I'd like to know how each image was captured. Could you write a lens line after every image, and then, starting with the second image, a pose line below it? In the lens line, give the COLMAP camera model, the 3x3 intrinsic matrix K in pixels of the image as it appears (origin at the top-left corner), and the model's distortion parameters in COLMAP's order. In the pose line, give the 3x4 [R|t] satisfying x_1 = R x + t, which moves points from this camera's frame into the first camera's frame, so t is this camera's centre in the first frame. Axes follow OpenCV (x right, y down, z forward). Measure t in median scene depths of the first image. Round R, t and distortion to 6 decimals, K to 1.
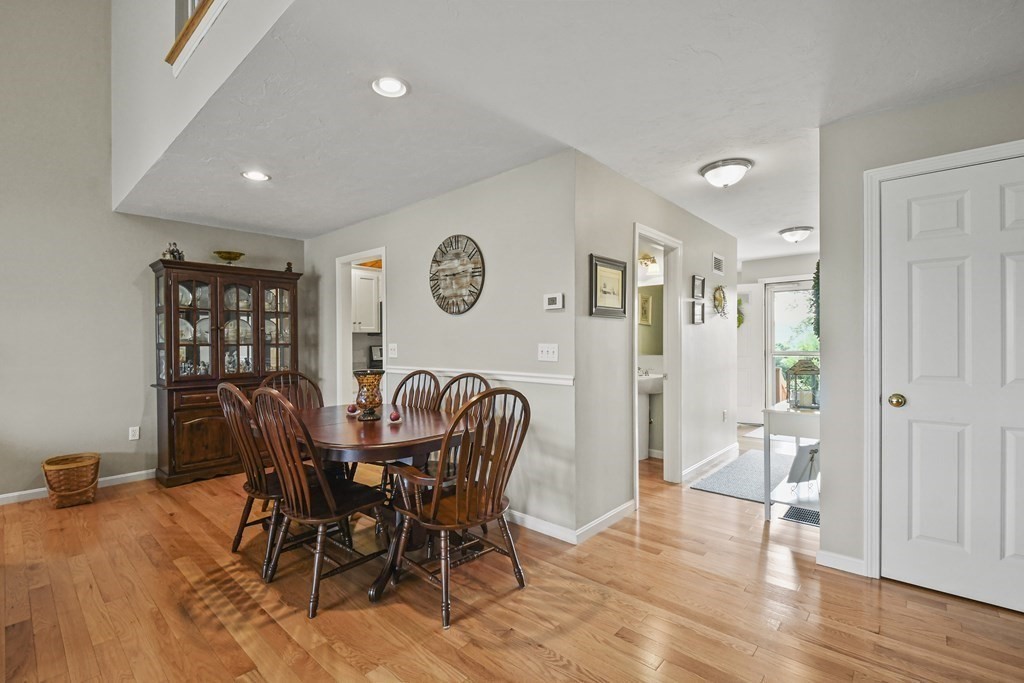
lens RADIAL K [[448.2, 0, 507.0], [0, 448.2, 347.4], [0, 0, 1]] dist [0.003171, -0.004411]
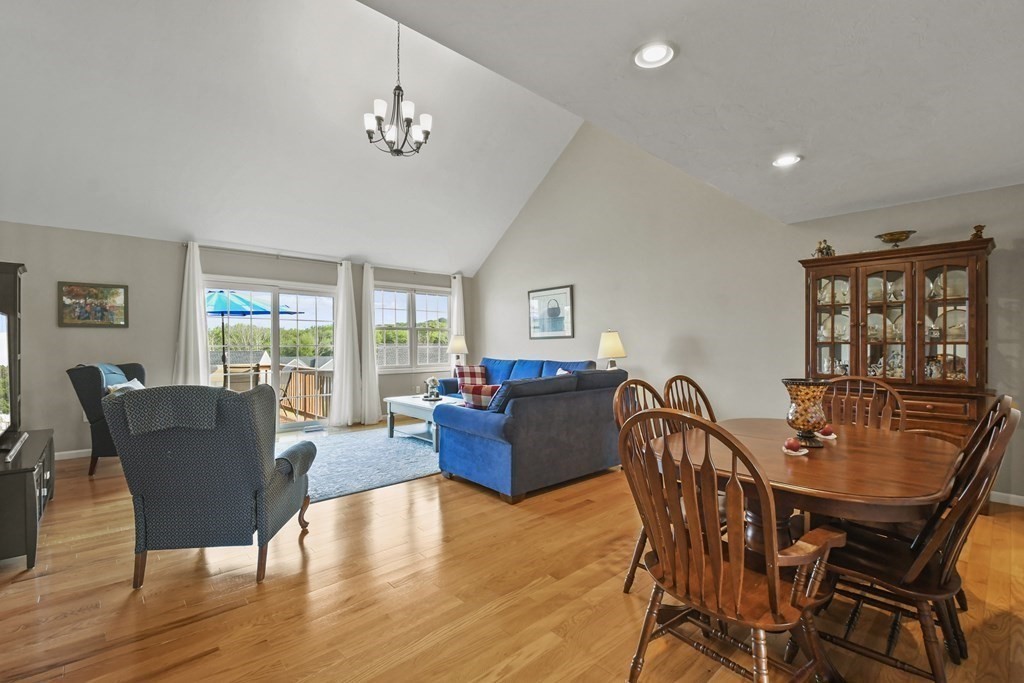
lens RADIAL K [[448.2, 0, 499.3], [0, 448.2, 348.5], [0, 0, 1]] dist [0.003171, -0.004411]
pose [[-0.106127, 0.020847, -0.994134, 0.392824], [-0.010076, 0.999706, 0.022040, -0.008710], [0.994302, 0.012356, -0.105886, 0.467204]]
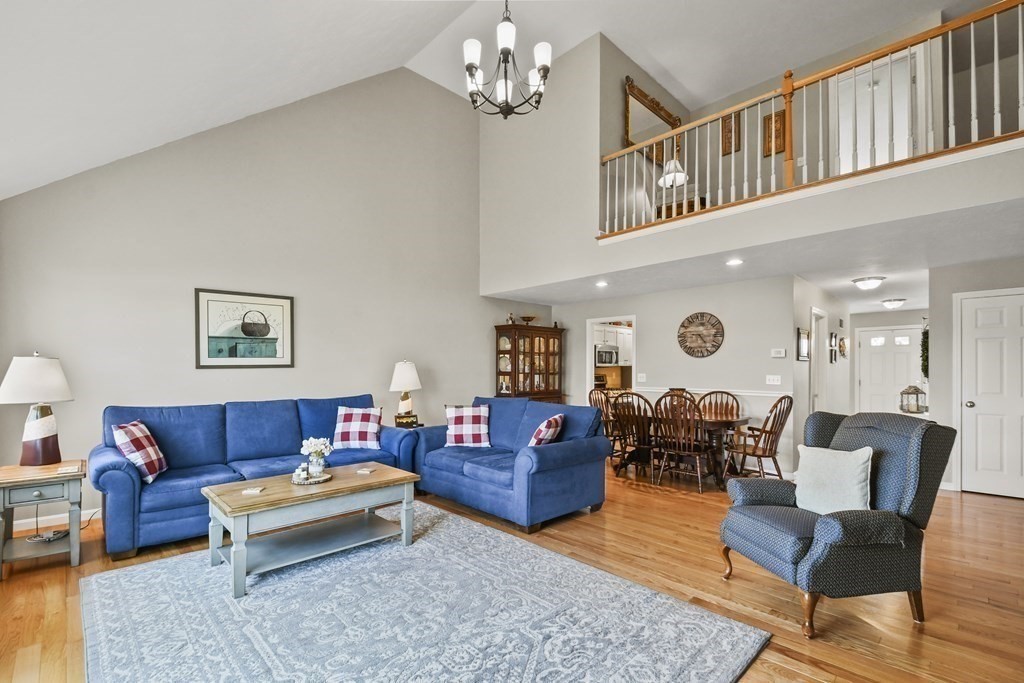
lens RADIAL K [[448.2, 0, 511.0], [0, 448.2, 369.0], [0, 0, 1]] dist [0.003171, -0.004411]
pose [[0.997485, 0.008637, -0.070345, -0.731581], [-0.009568, 0.999871, -0.012898, 0.000635], [0.070225, 0.013539, 0.997439, -0.806214]]
